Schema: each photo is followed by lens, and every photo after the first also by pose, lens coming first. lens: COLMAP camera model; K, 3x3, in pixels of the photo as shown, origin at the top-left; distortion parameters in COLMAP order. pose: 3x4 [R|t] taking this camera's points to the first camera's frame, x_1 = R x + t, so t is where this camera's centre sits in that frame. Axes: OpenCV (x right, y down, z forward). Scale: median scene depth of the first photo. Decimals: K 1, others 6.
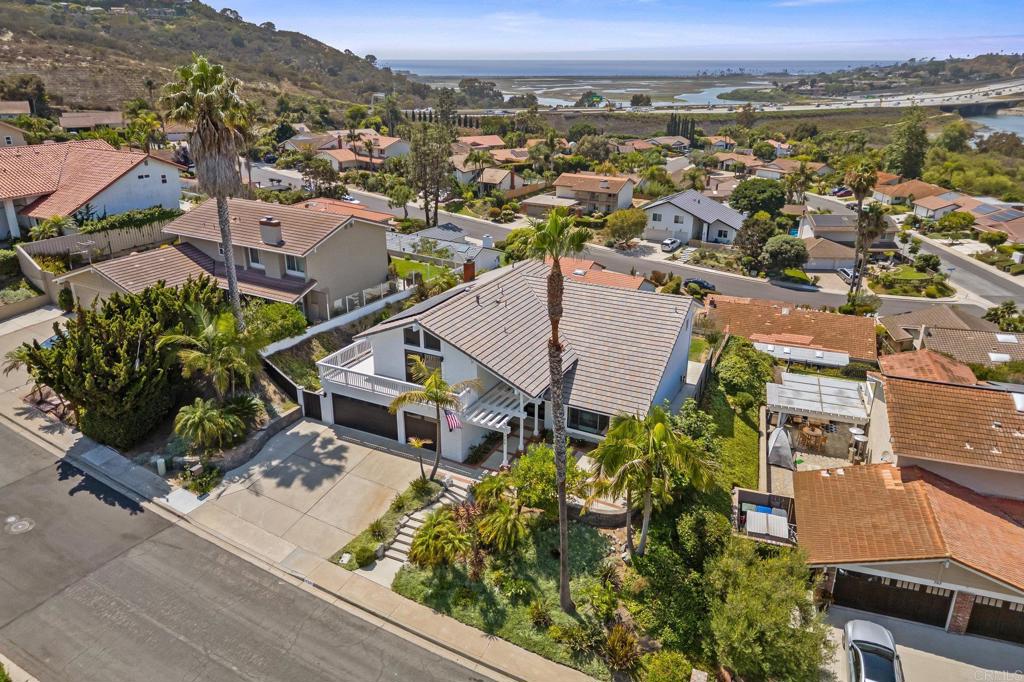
lens RADIAL K [[732.2, 0, 518.3], [0, 732.2, 324.3], [0, 0, 1]] dist [0.042222, -0.003235]
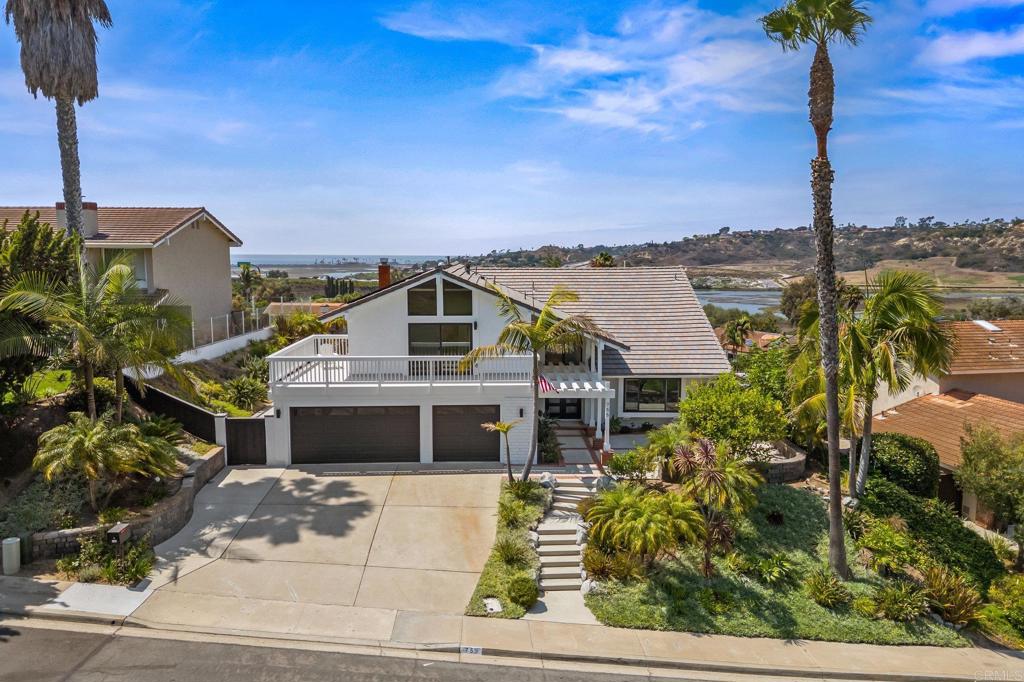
lens RADIAL K [[722.7, 0, 517.3], [0, 722.7, 338.3], [0, 0, 1]] dist [0.035578, -0.001655]
pose [[0.870642, -0.060610, 0.488170, -0.432737], [0.172888, 0.966773, -0.188310, 0.207903], [-0.460535, 0.248349, 0.852191, 0.427396]]
